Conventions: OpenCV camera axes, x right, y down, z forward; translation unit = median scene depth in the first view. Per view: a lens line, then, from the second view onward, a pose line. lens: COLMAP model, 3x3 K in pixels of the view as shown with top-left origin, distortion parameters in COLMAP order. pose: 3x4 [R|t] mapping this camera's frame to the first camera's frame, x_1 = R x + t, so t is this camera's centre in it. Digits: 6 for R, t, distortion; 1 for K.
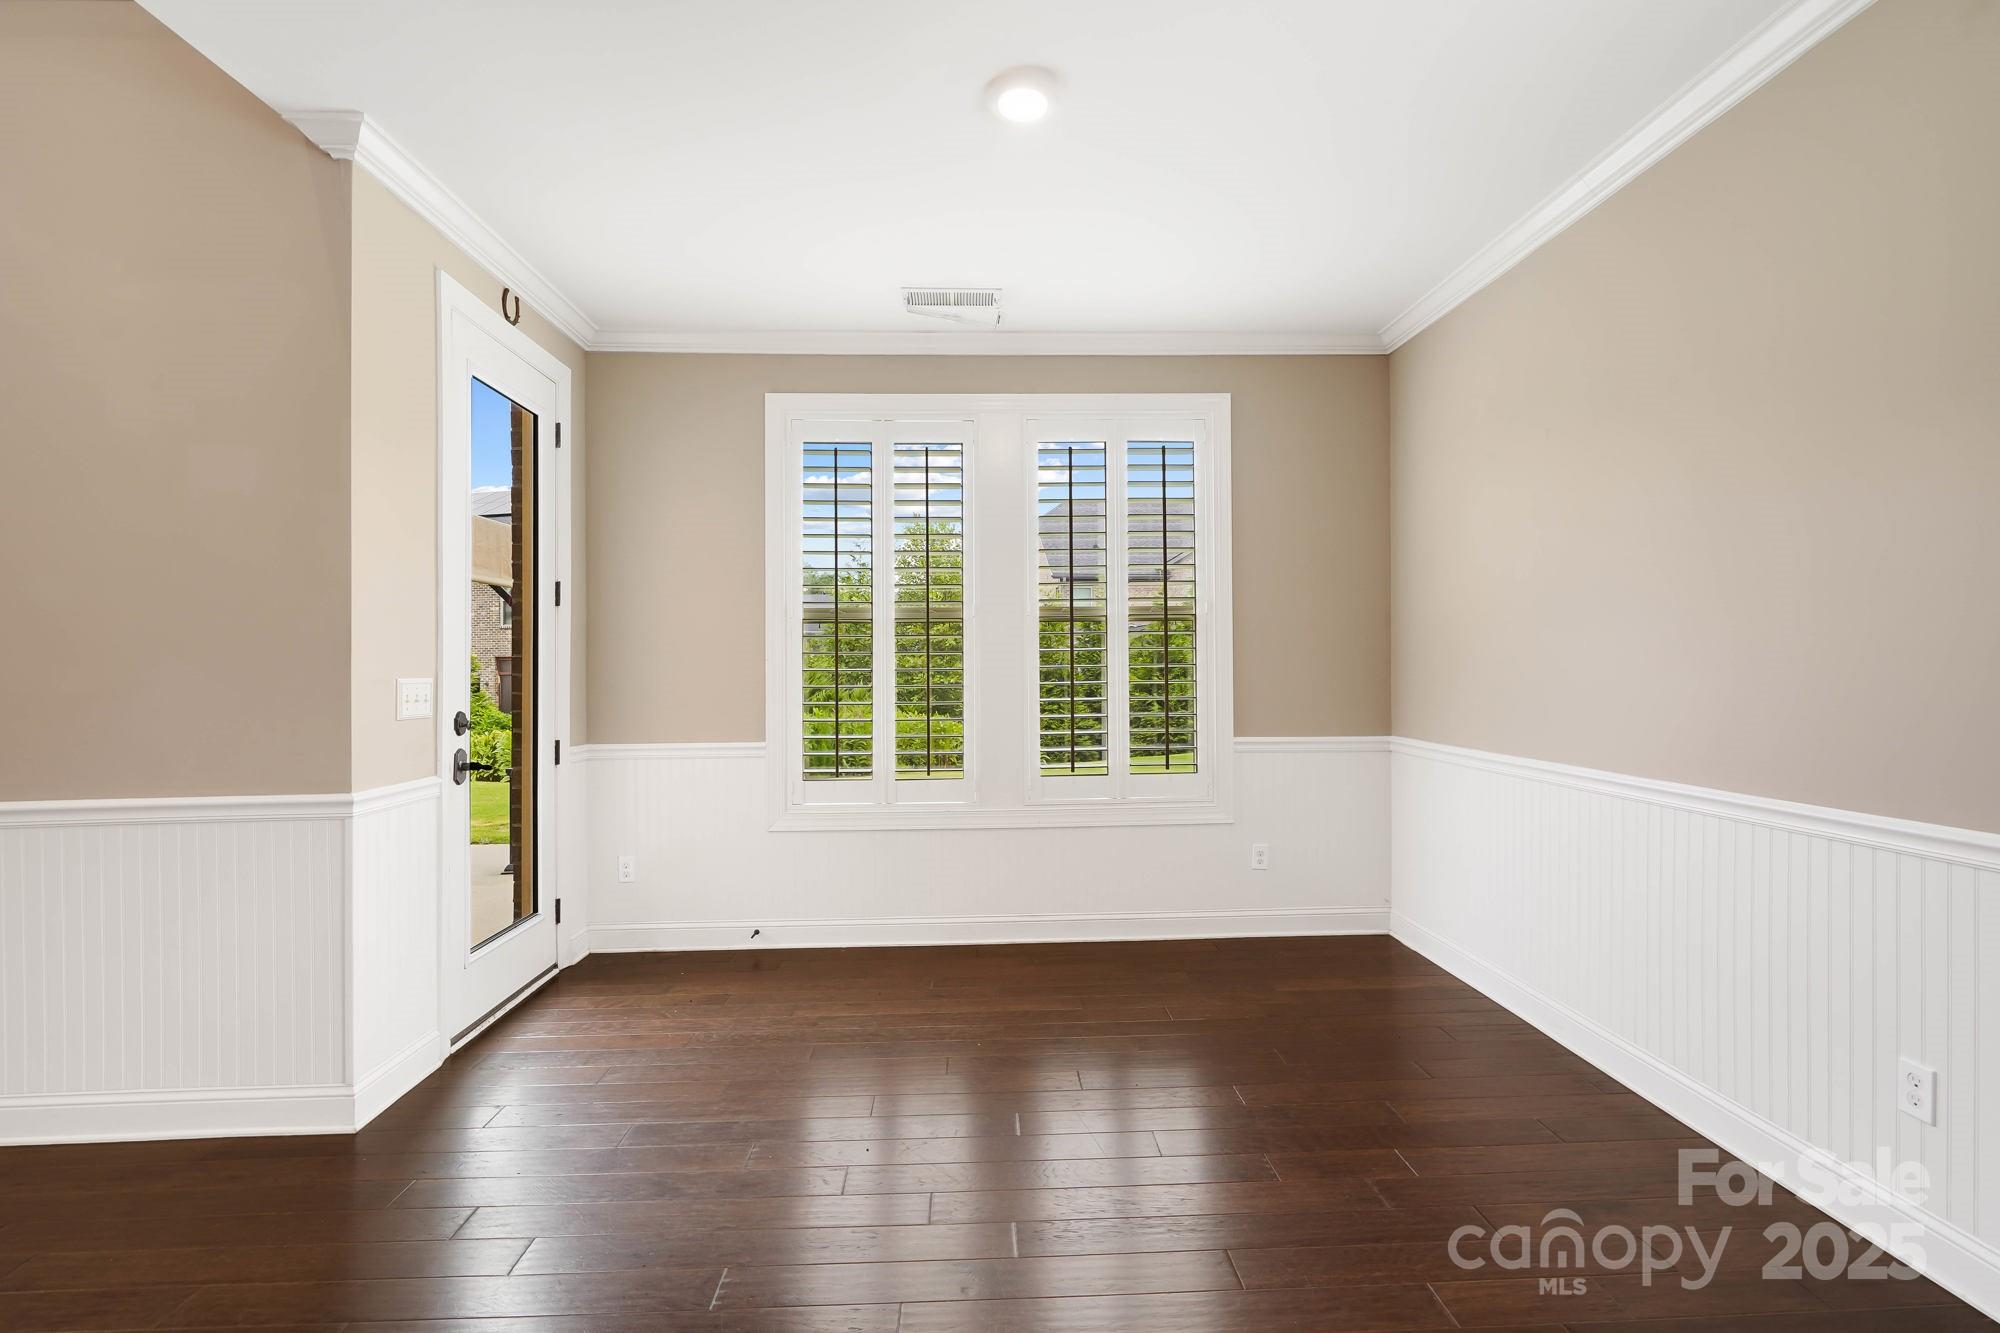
lens RADIAL K [[921.6, 0, 1002.9], [0, 921.6, 652.5], [0, 0, 1]] dist [-0.002996, 0.000587]
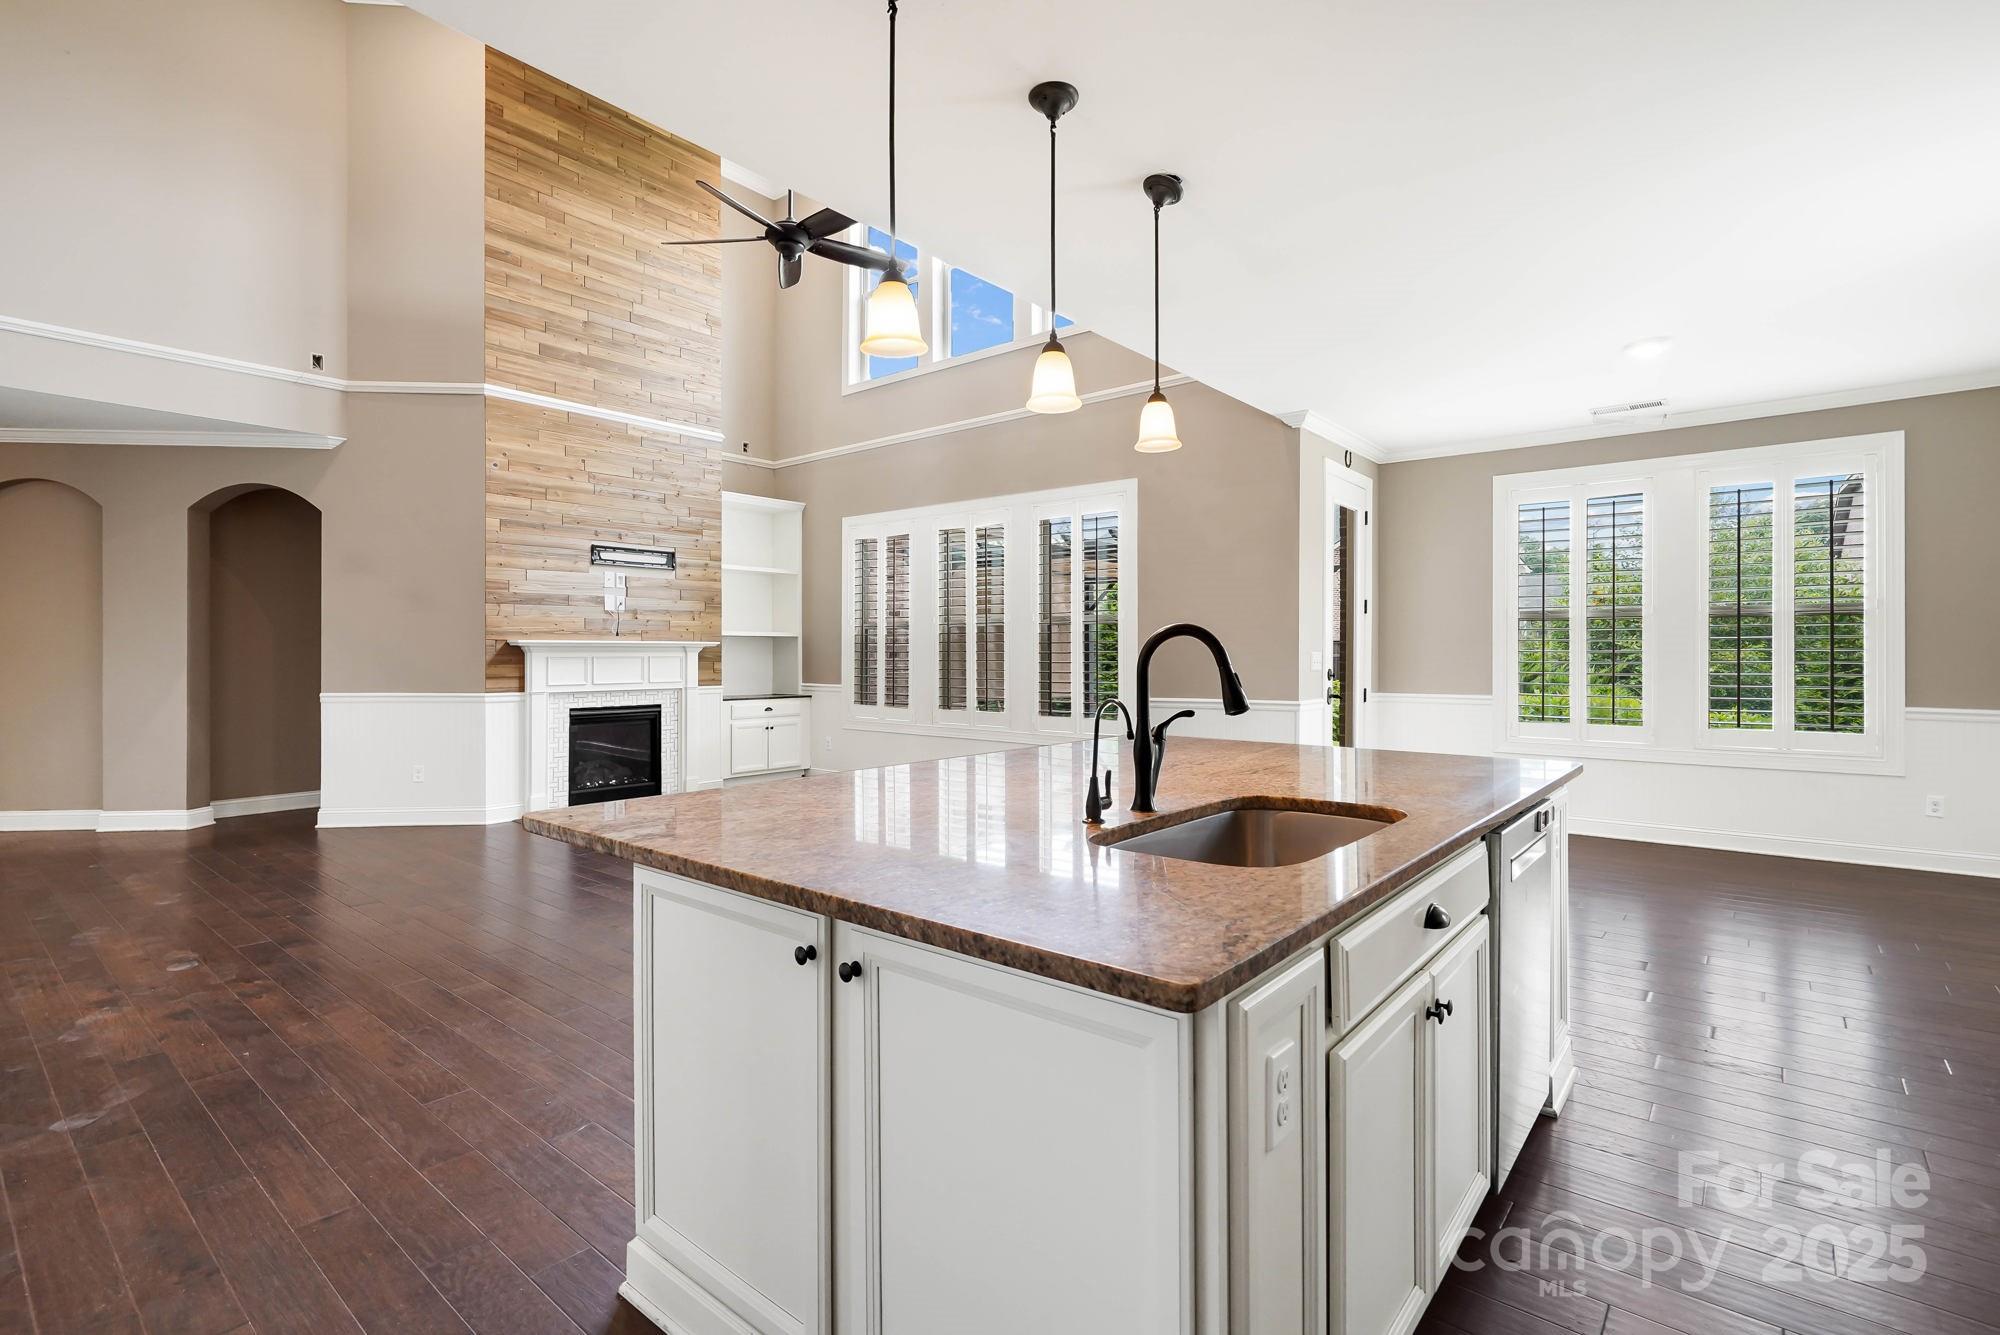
lens RADIAL K [[921.6, 0, 993.2], [0, 921.6, 664.8], [0, 0, 1]] dist [-0.002996, 0.000587]
pose [[0.741532, 0.012109, -0.670809, 0.173852], [0.000826, 0.999820, 0.018961, 0.011216], [0.670917, -0.014615, 0.741388, -0.769230]]
